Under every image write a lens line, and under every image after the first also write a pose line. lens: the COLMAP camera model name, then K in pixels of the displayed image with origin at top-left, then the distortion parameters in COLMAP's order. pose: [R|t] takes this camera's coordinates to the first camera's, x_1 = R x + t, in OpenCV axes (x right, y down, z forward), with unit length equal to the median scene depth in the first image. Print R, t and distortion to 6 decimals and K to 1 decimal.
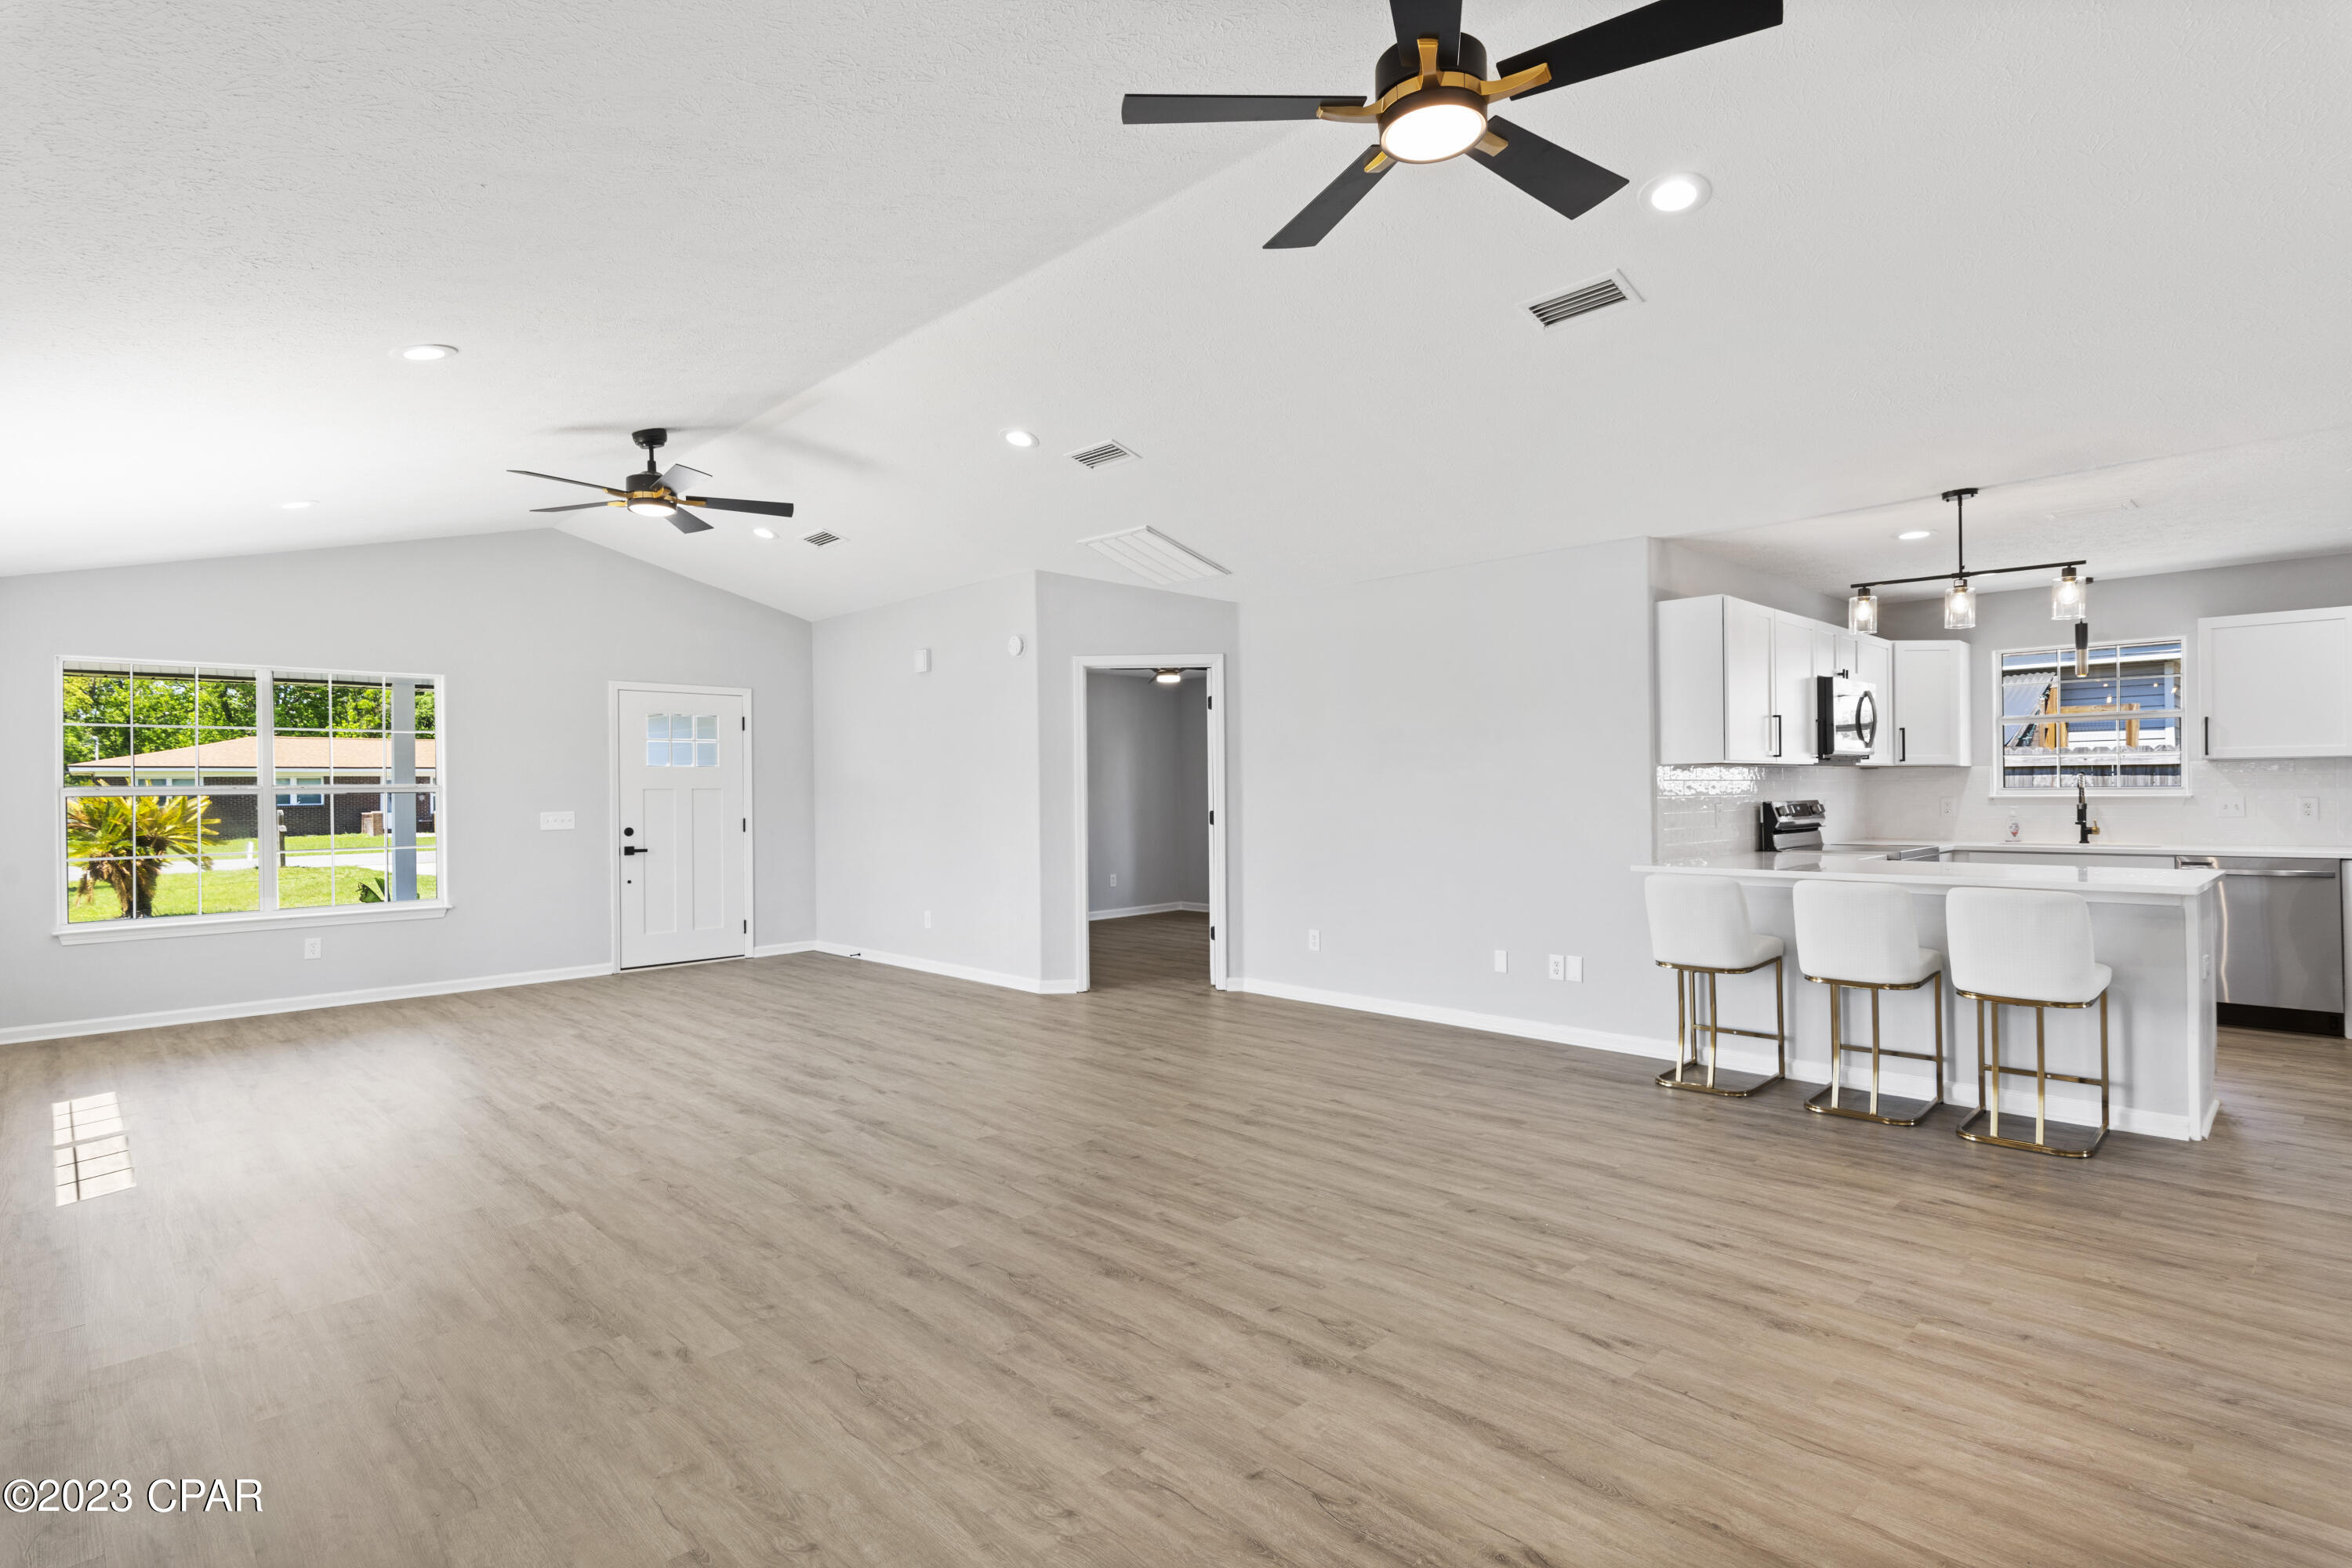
lens RADIAL K [[1152.7, 0, 1183.8], [0, 1152.7, 785.7], [0, 0, 1]] dist [0.005082, -0.000208]
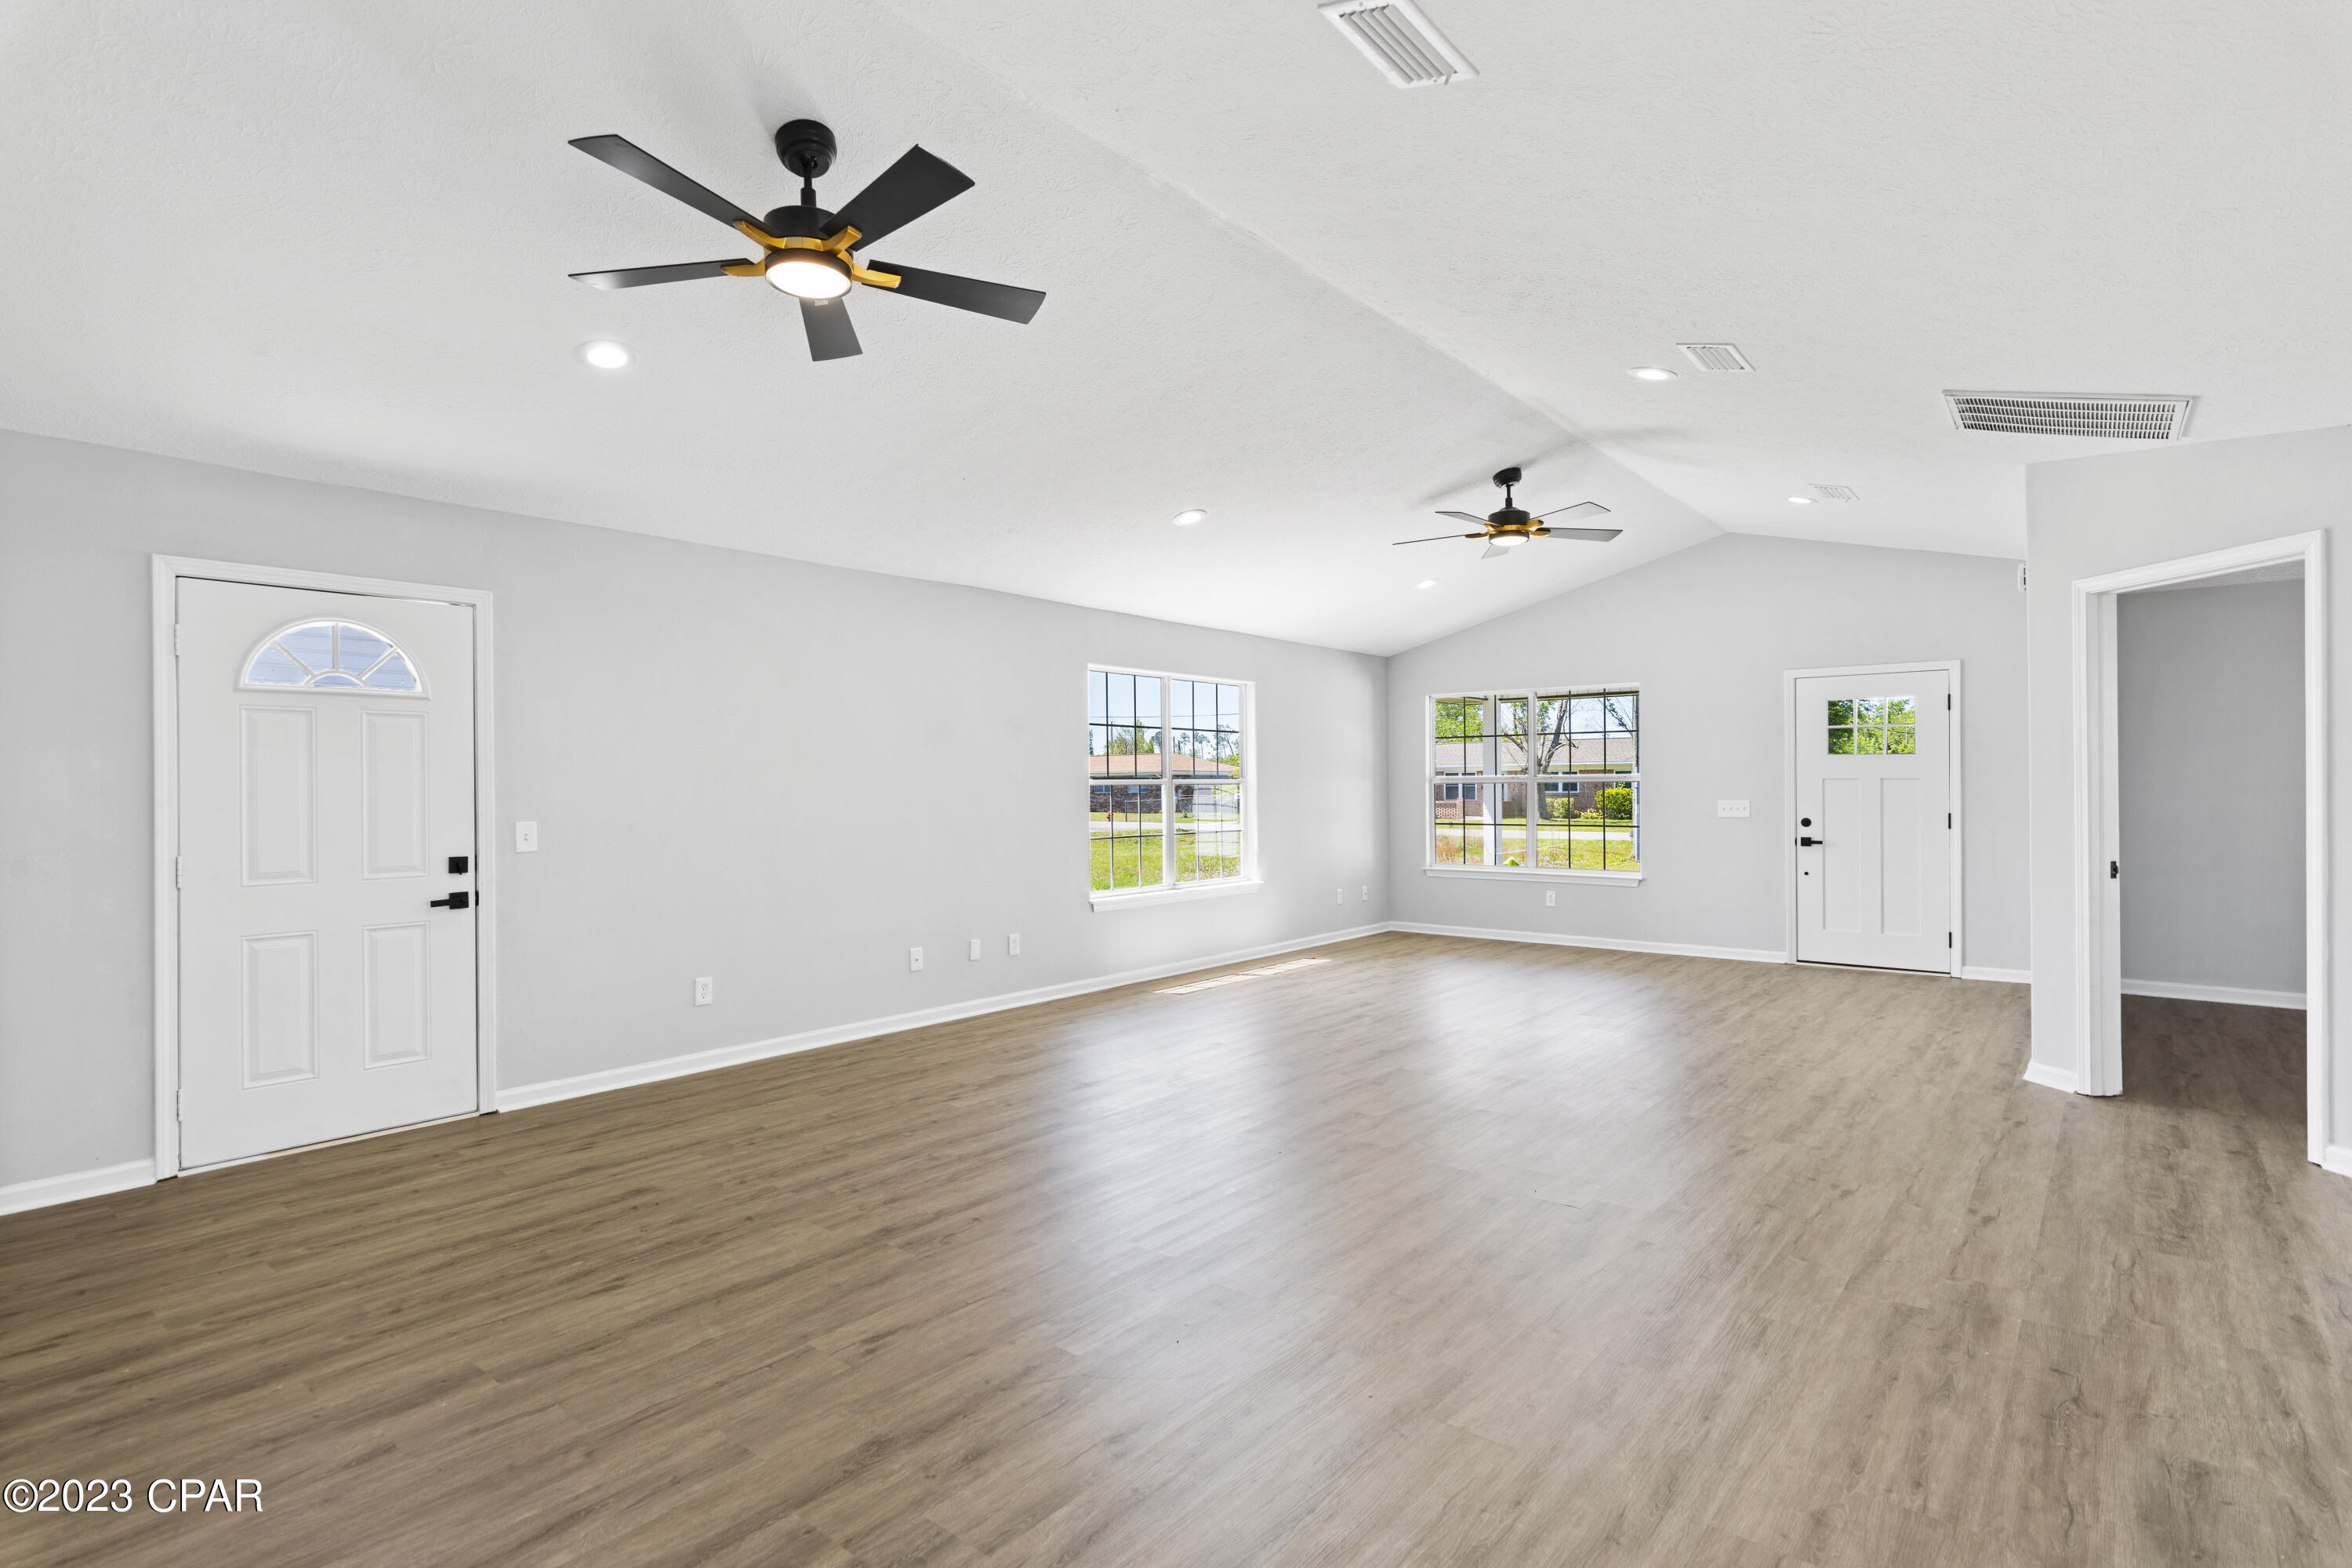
lens RADIAL K [[1152.7, 0, 1170.9], [0, 1152.7, 790.1], [0, 0, 1]] dist [0.005082, -0.000208]
pose [[0.102364, 0.013861, -0.994650, 0.808390], [0.007504, 0.999864, 0.014706, -0.010776], [0.994719, -0.008969, 0.102246, 0.669419]]
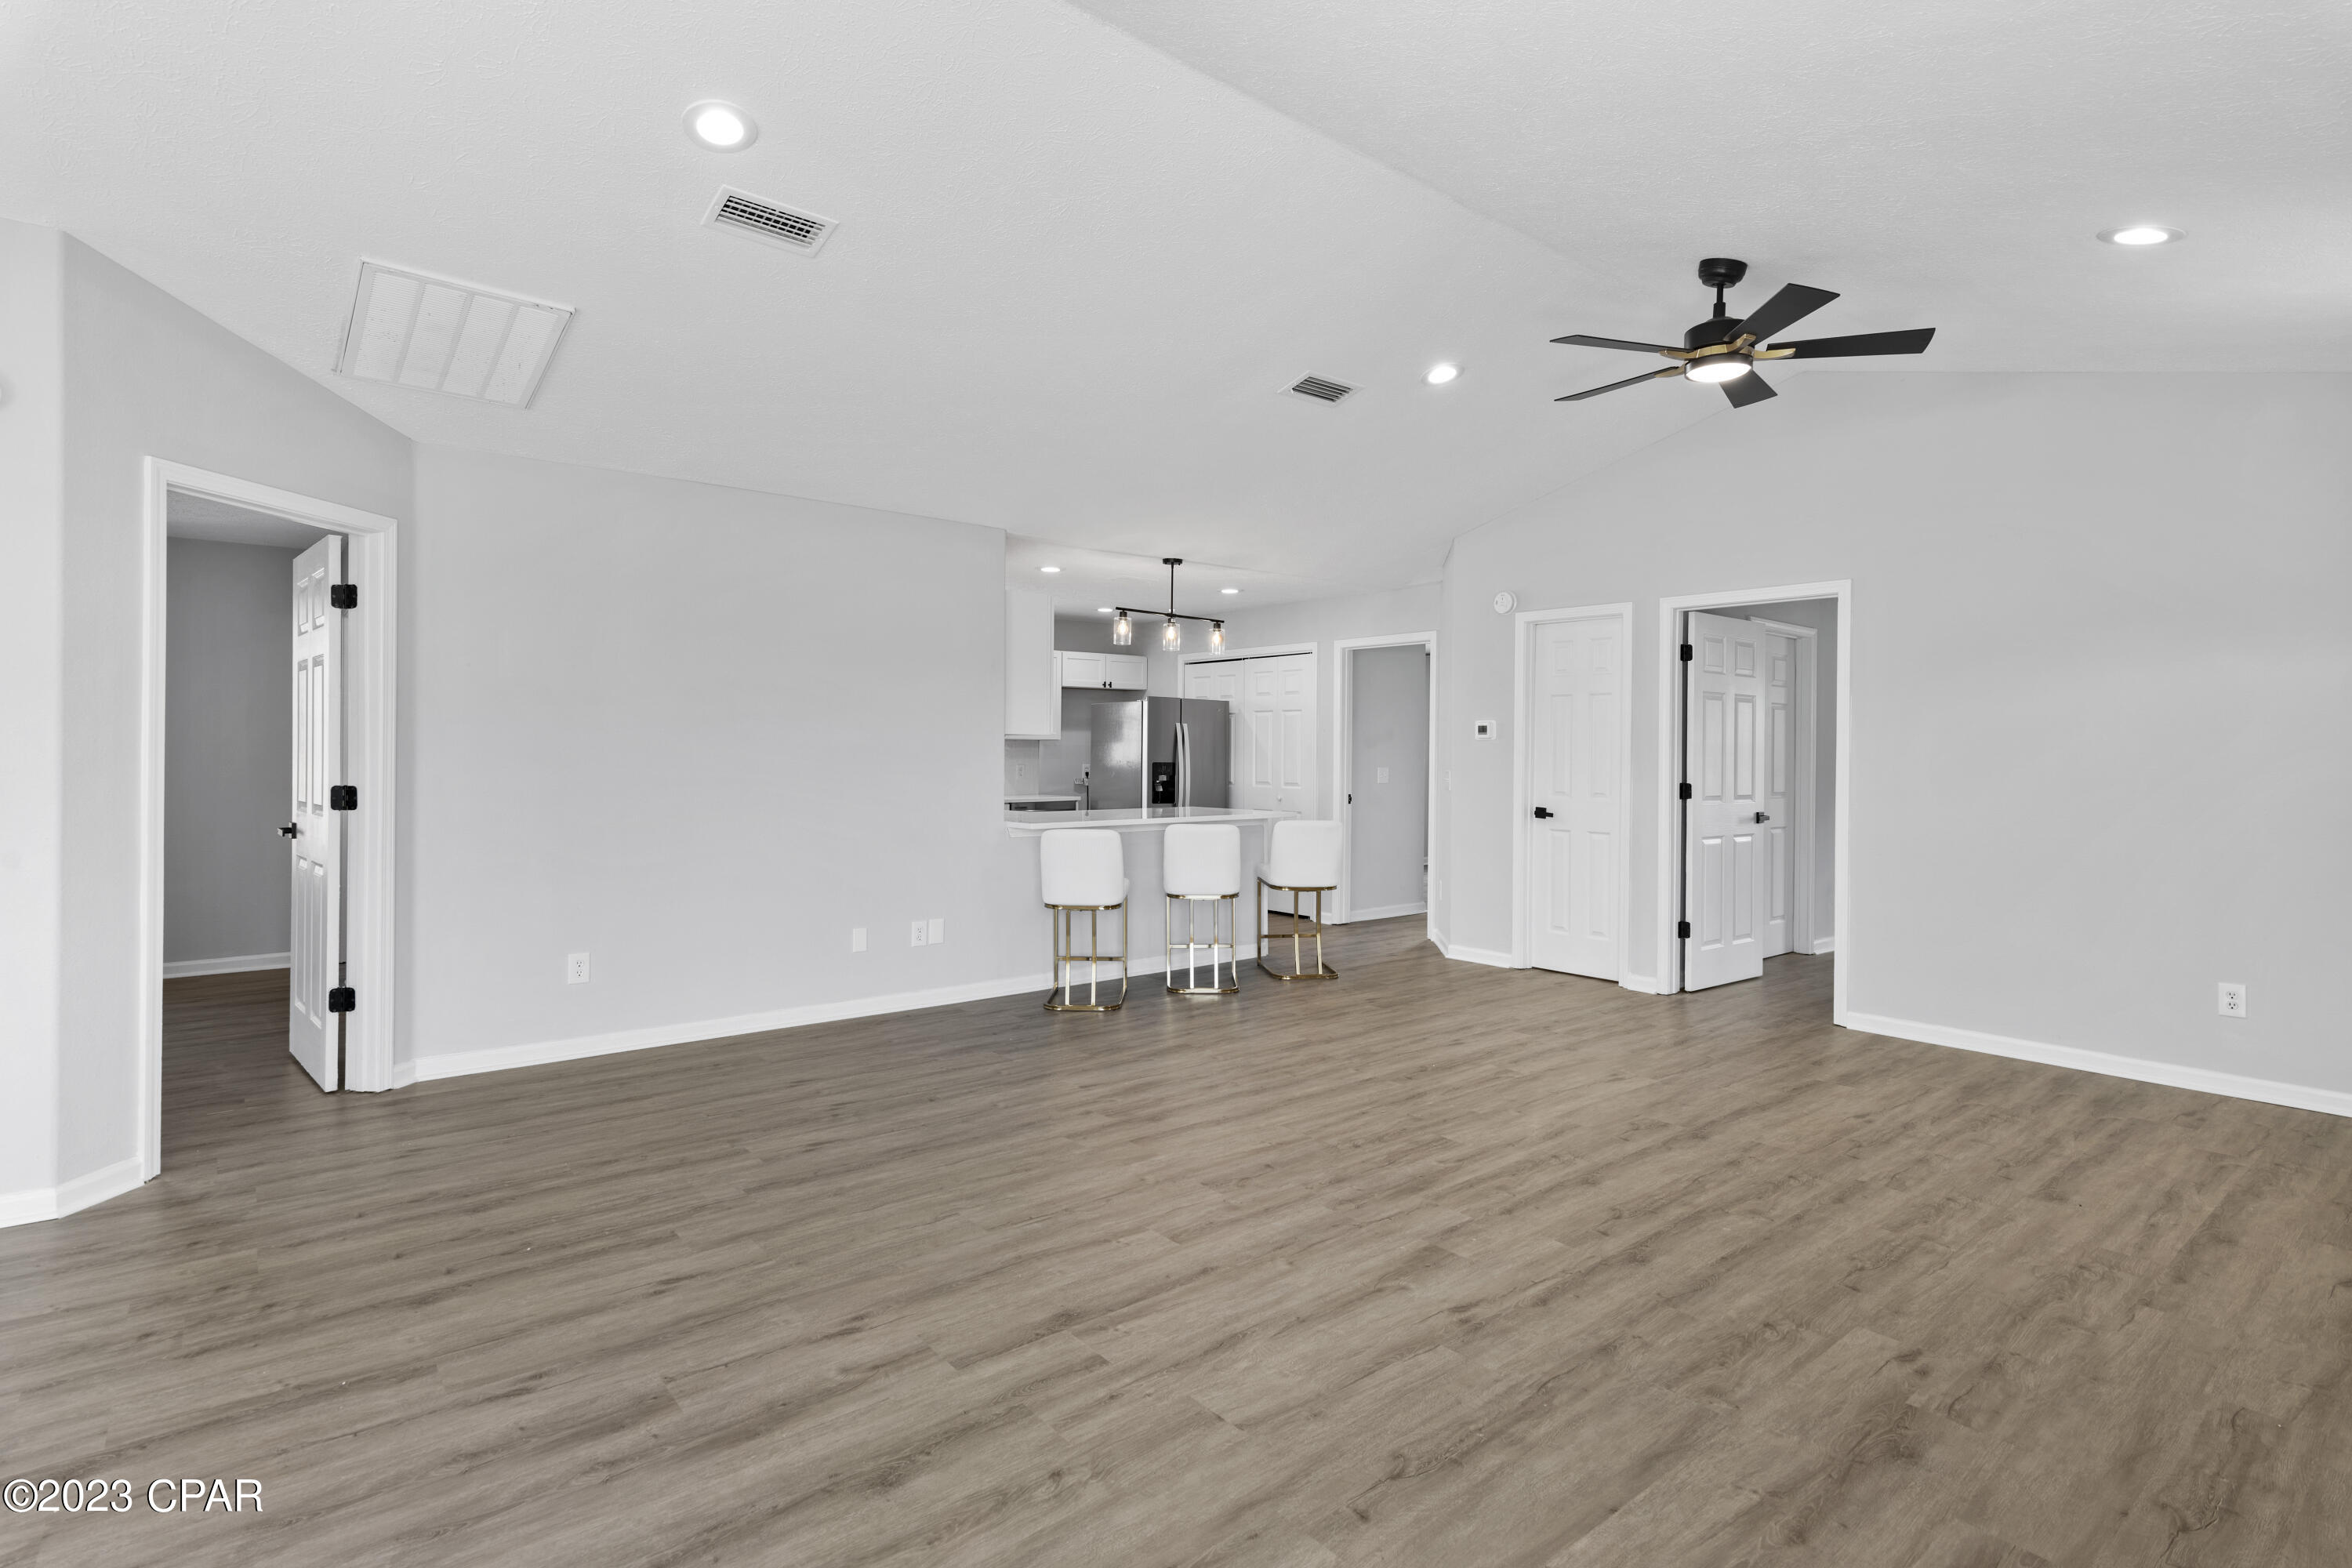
lens RADIAL K [[1152.7, 0, 1167.5], [0, 1152.7, 759.1], [0, 0, 1]] dist [0.005082, -0.000208]
pose [[0.094526, 0.005939, 0.995505, -0.821247], [-0.010980, 0.999928, -0.004923, 0.011380], [-0.995462, -0.010465, 0.094584, 0.872510]]
